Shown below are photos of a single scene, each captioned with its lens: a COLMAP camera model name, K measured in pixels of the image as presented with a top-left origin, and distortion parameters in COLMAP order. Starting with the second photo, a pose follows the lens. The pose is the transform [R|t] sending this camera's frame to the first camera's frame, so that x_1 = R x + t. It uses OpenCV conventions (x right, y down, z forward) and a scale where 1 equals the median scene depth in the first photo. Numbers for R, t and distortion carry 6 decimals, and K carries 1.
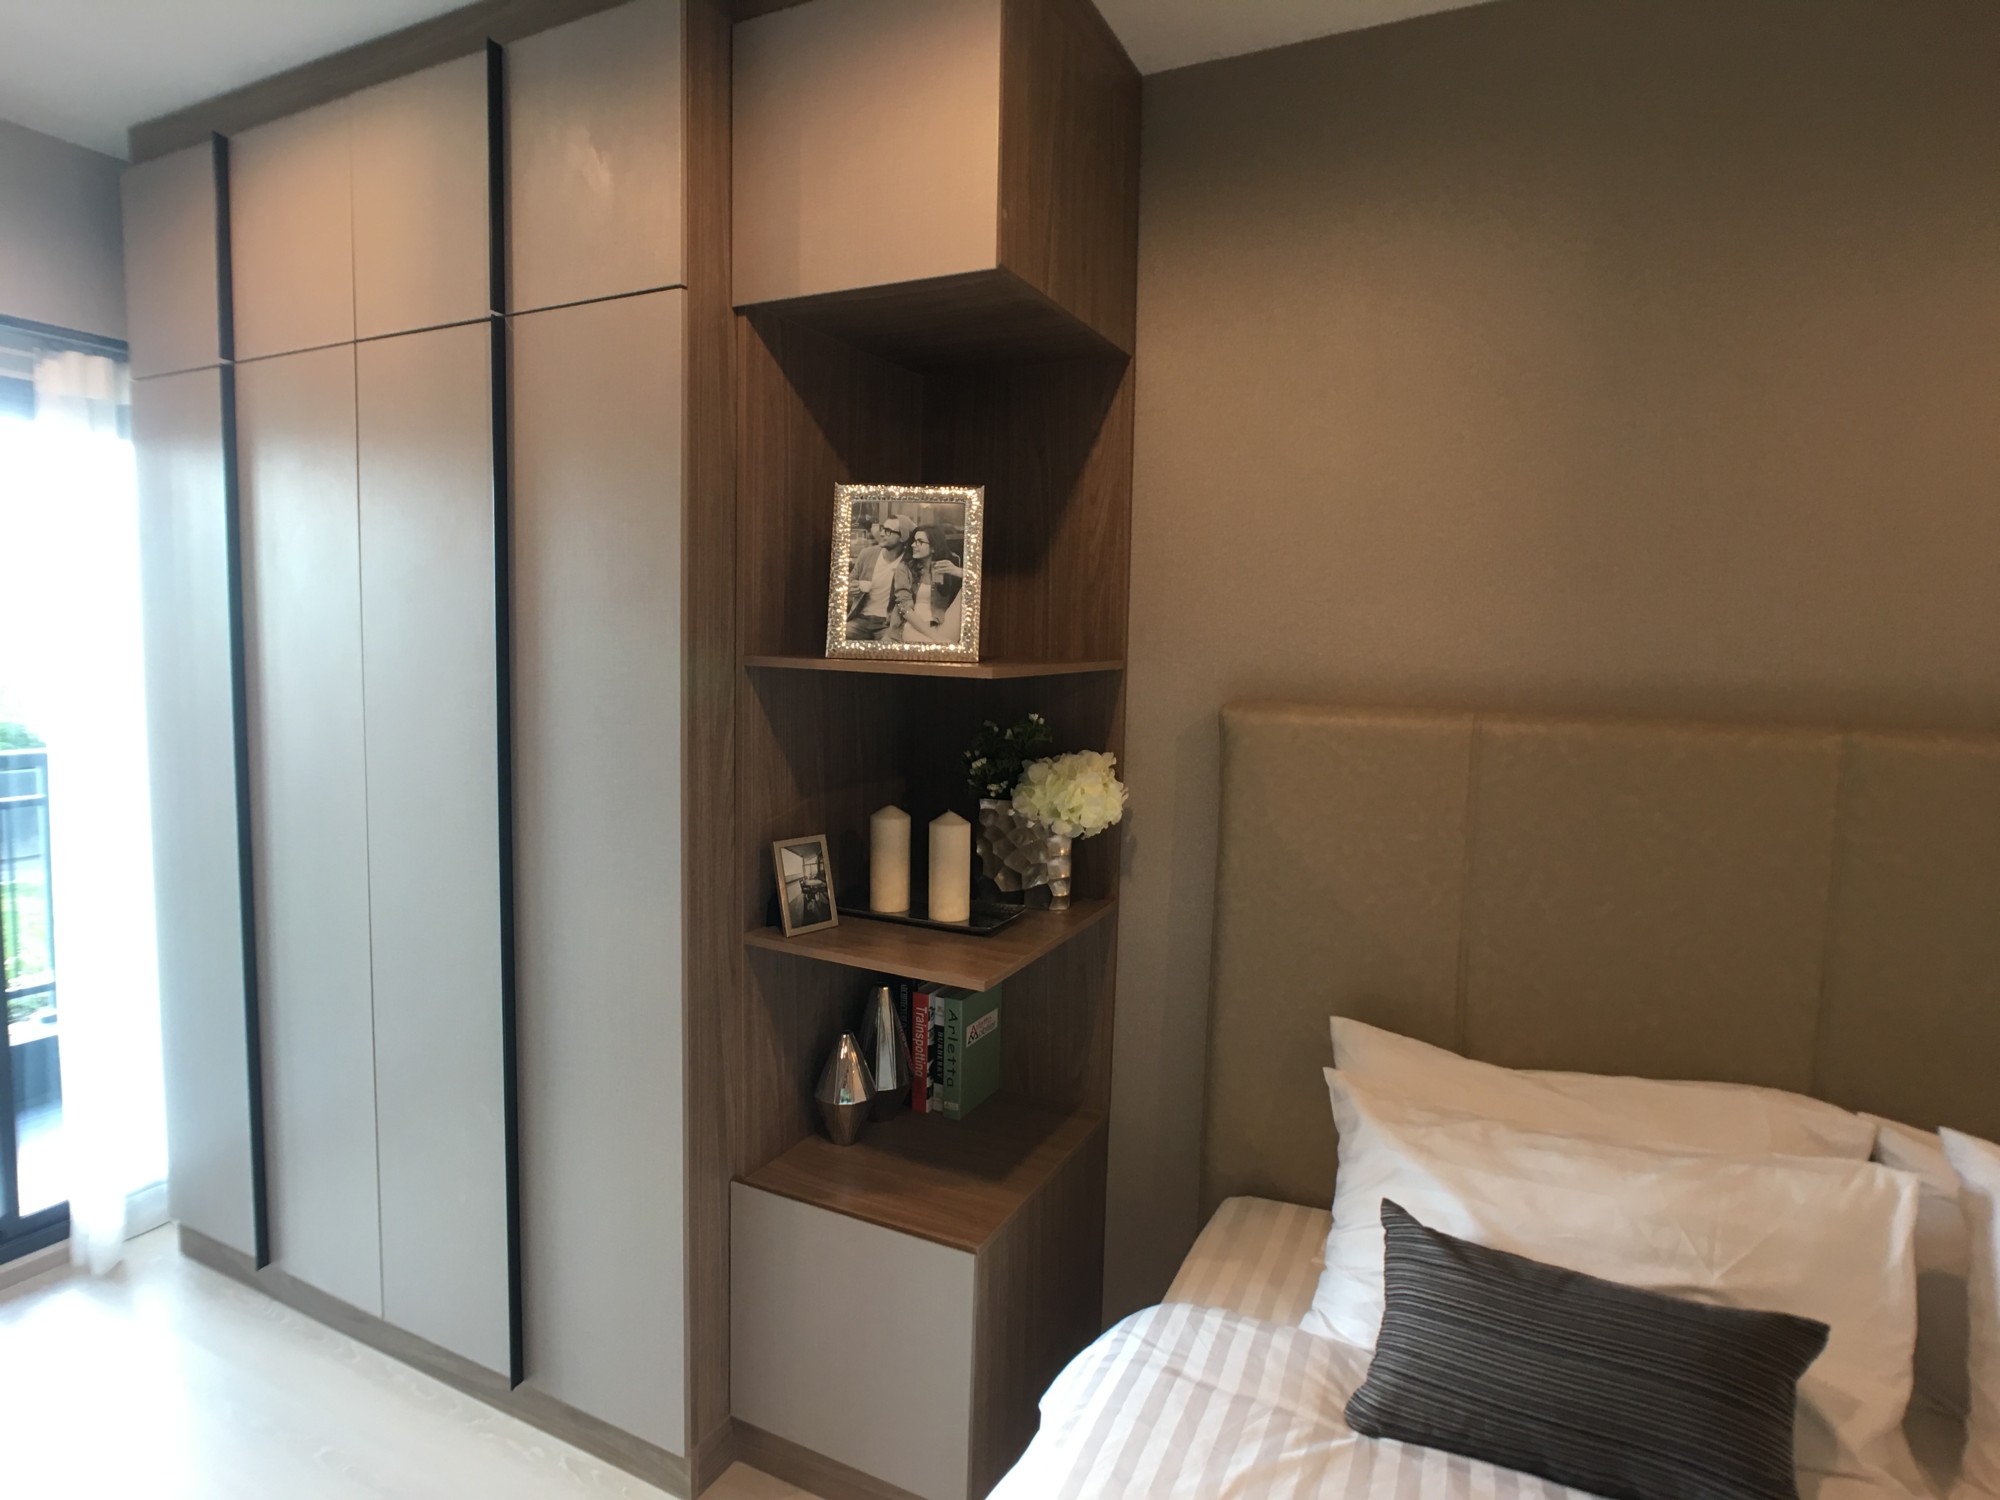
lens RADIAL K [[1097.0, 0, 1000.0], [0, 1097.0, 750.0], [0, 0, 1]] dist [-0.090033, 0.049669]
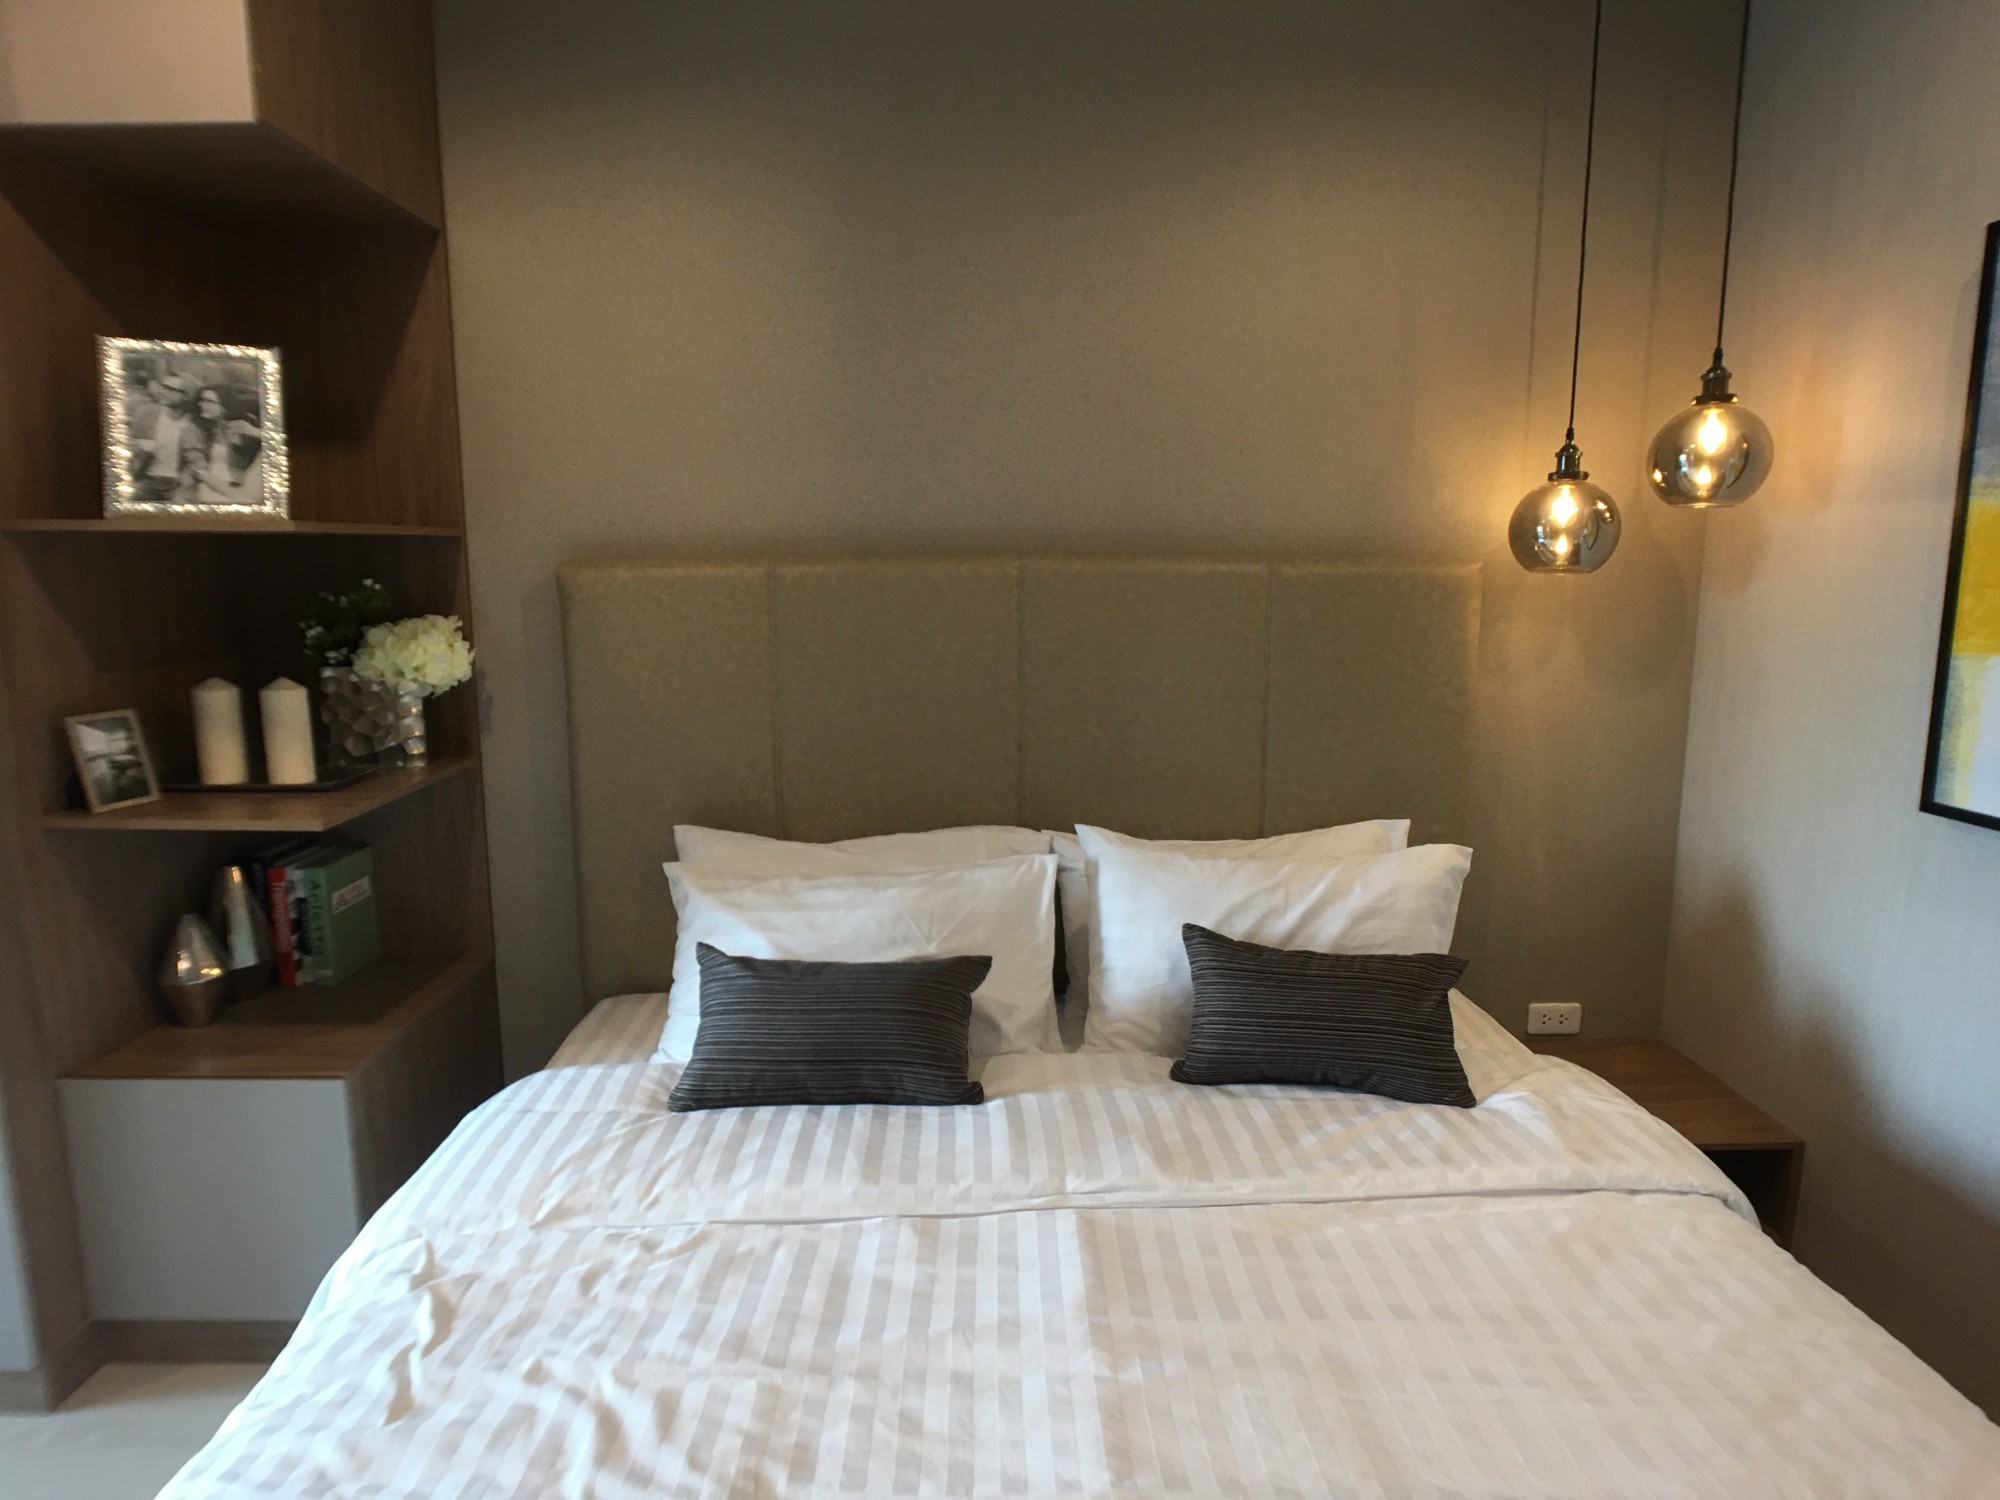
lens RADIAL K [[1109.0, 0, 1000.0], [0, 1109.0, 750.0], [0, 0, 1]] dist [-0.027860, 0.001702]
pose [[0.886946, -0.096608, 0.451658, 0.084888], [0.063520, 0.994102, 0.087895, 0.081656], [-0.457485, -0.049269, 0.887851, -0.218957]]
